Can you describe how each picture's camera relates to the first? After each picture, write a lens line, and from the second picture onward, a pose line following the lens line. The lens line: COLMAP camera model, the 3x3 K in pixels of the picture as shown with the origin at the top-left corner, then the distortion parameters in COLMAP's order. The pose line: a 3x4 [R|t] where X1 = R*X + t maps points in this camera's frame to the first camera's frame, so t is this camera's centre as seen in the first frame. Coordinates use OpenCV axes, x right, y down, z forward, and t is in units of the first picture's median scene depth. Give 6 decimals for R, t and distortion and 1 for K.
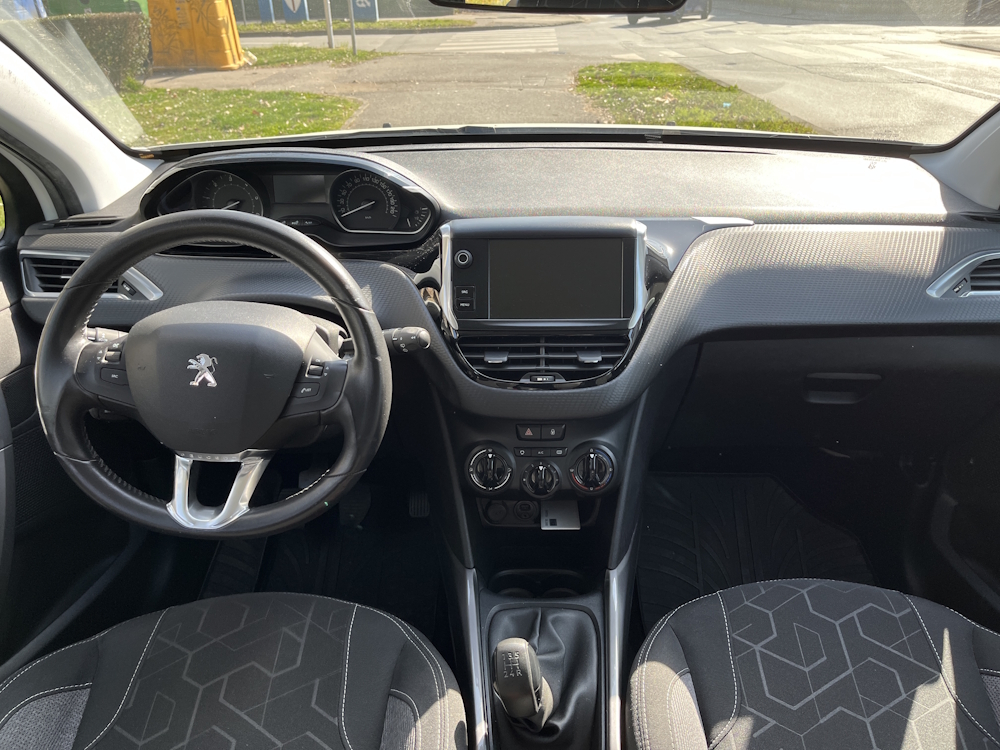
lens RADIAL K [[759.8, 0, 497.7], [0, 759.8, 380.0], [0, 0, 1]] dist [0.072092, -0.107001]
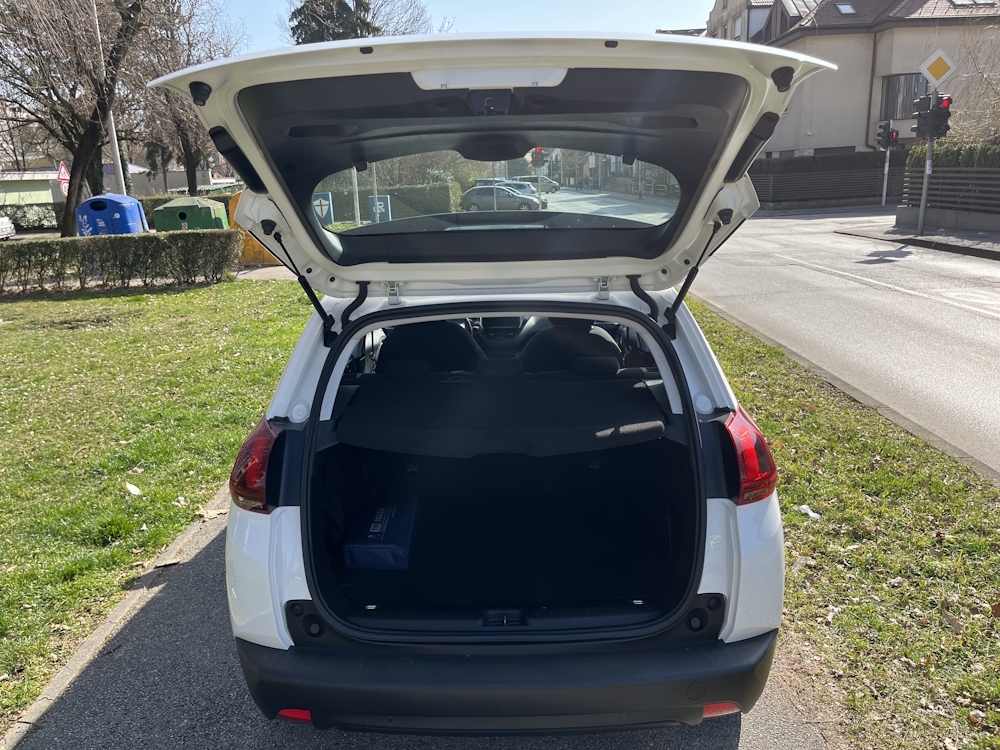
lens RADIAL K [[759.8, 0, 489.9], [0, 759.8, 380.4], [0, 0, 1]] dist [0.072092, -0.107001]
pose [[0.999824, -0.018596, -0.002305, -0.006153], [0.017635, 0.975387, -0.219794, 1.227952], [0.006336, 0.219715, 0.975544, -3.399473]]
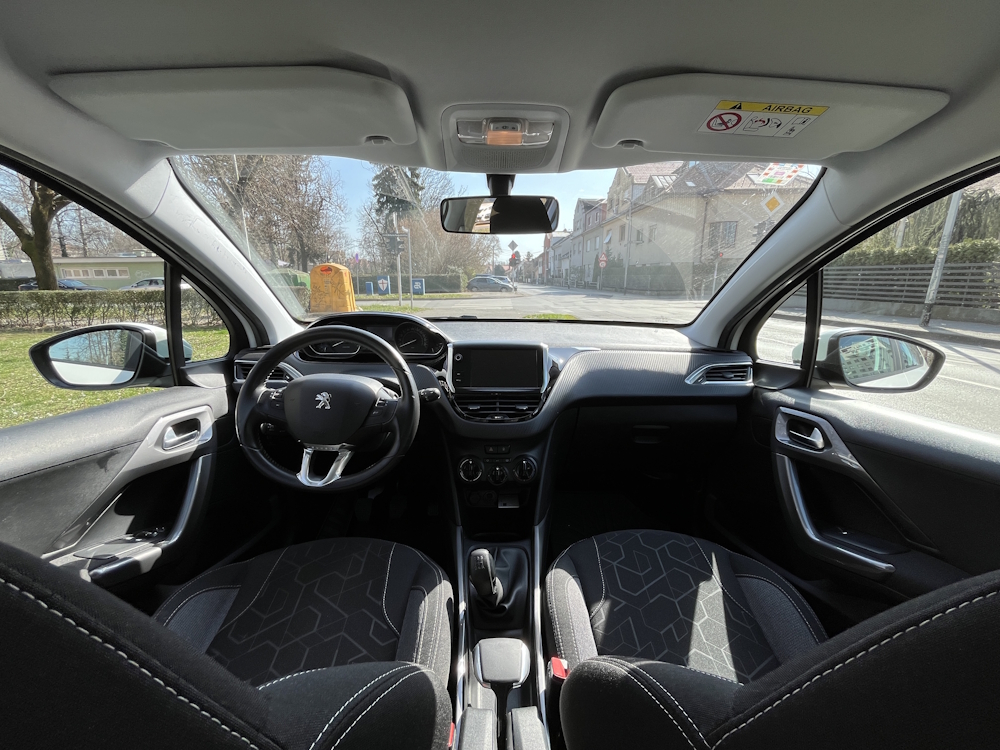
lens RADIAL K [[406.3, 0, 499.2], [0, 406.3, 377.2], [0, 0, 1]] dist [-0.000279, -0.001255]
pose [[0.999147, 0.008792, 0.040345, 0.018000], [0.001220, 0.970360, -0.241663, 0.138451], [-0.041273, 0.241506, 0.969521, -0.034919]]
